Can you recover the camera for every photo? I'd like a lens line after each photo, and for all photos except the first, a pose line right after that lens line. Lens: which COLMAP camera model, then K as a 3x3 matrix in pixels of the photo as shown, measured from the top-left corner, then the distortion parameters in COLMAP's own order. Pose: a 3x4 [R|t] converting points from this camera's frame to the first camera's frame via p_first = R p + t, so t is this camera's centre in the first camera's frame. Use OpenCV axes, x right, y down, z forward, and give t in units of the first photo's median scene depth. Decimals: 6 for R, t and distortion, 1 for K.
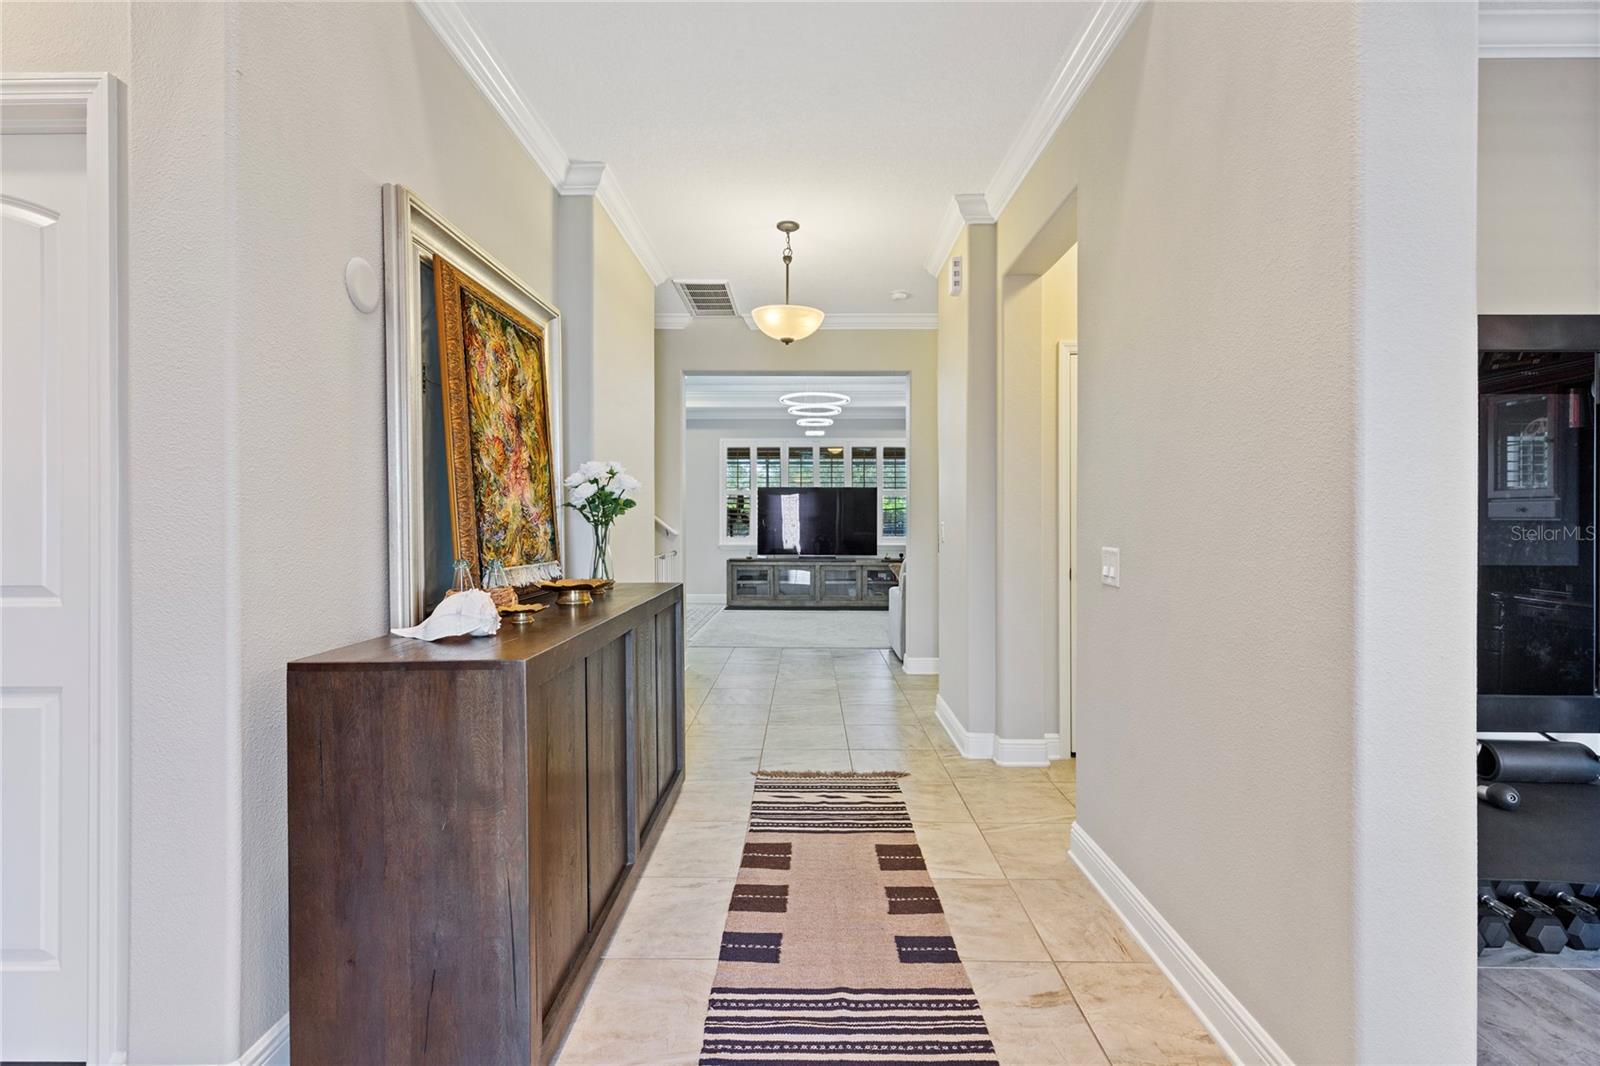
lens RADIAL K [[731.6, 0, 801.7], [0, 731.6, 523.5], [0, 0, 1]] dist [0.003761, 0.001617]
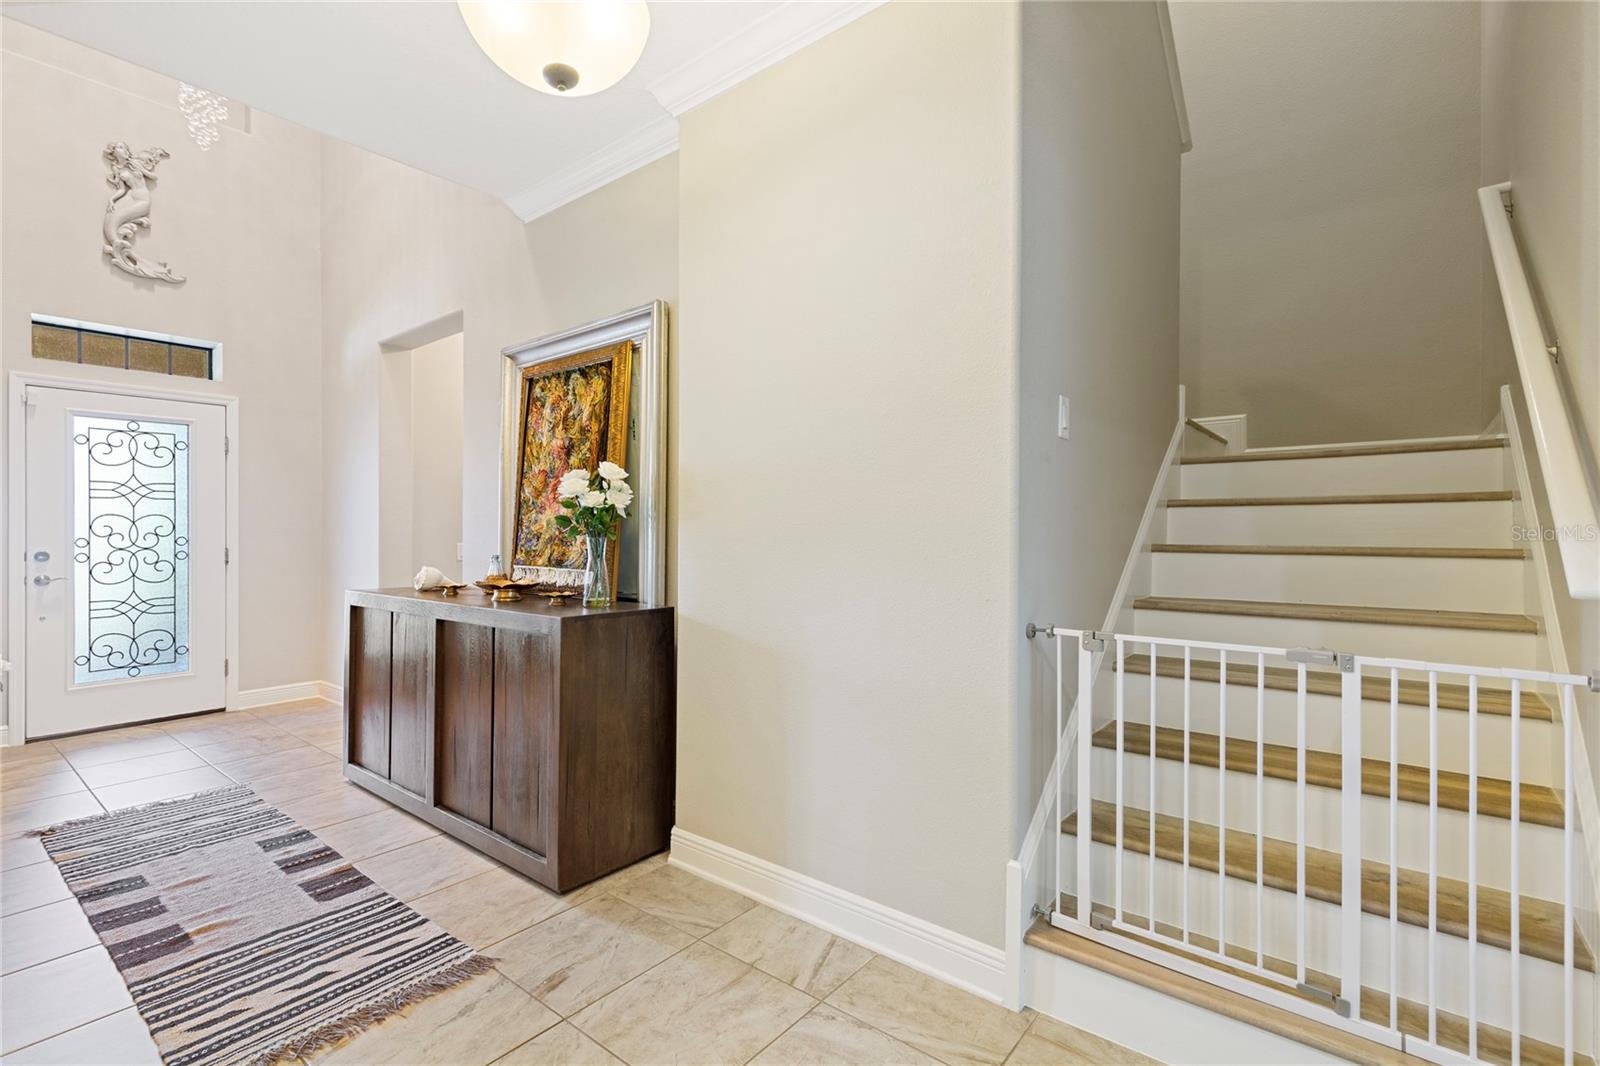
lens RADIAL K [[731.6, 0, 800.2], [0, 731.6, 530.1], [0, 0, 1]] dist [0.003761, 0.001617]
pose [[-0.621323, 0.002075, -0.783552, 0.348832], [-0.003135, 0.999982, 0.005133, -0.015332], [0.783549, 0.005646, -0.621305, 2.216521]]
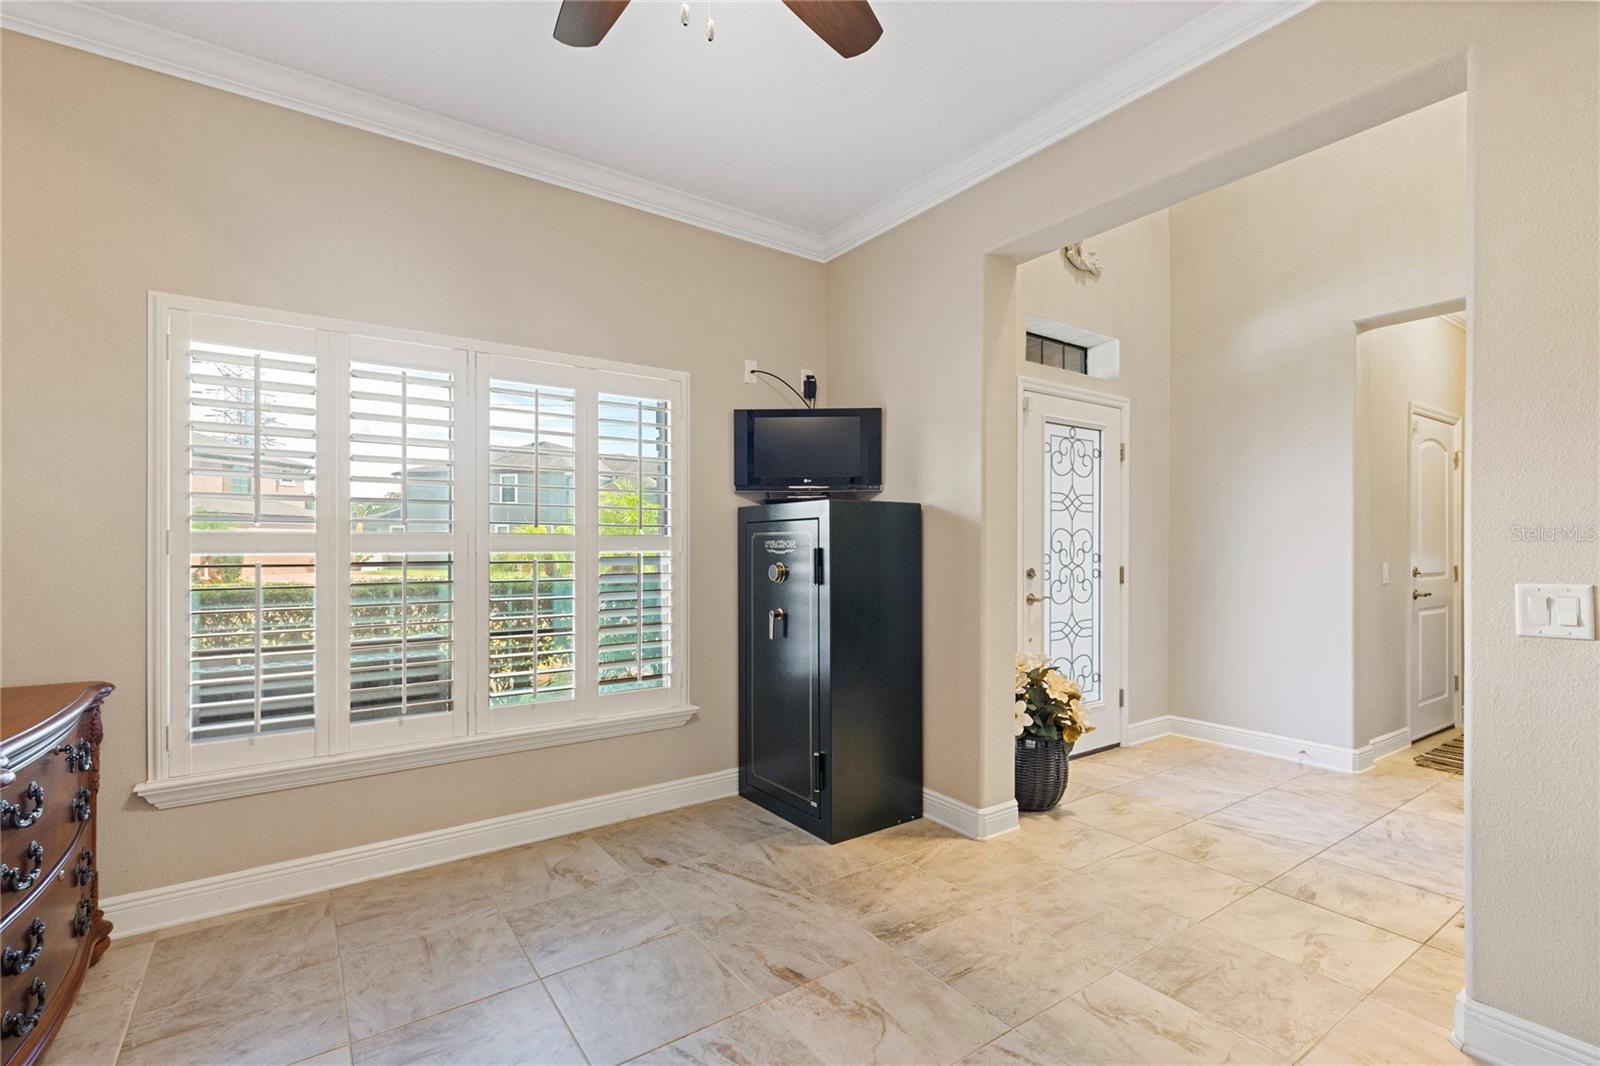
lens RADIAL K [[731.6, 0, 803.6], [0, 731.6, 543.0], [0, 0, 1]] dist [0.003761, 0.001617]
pose [[-0.813123, -0.002077, -0.582088, 1.479208], [-0.002163, 0.999998, -0.000548, -0.004066], [0.582088, 0.000814, -0.813125, 0.705980]]
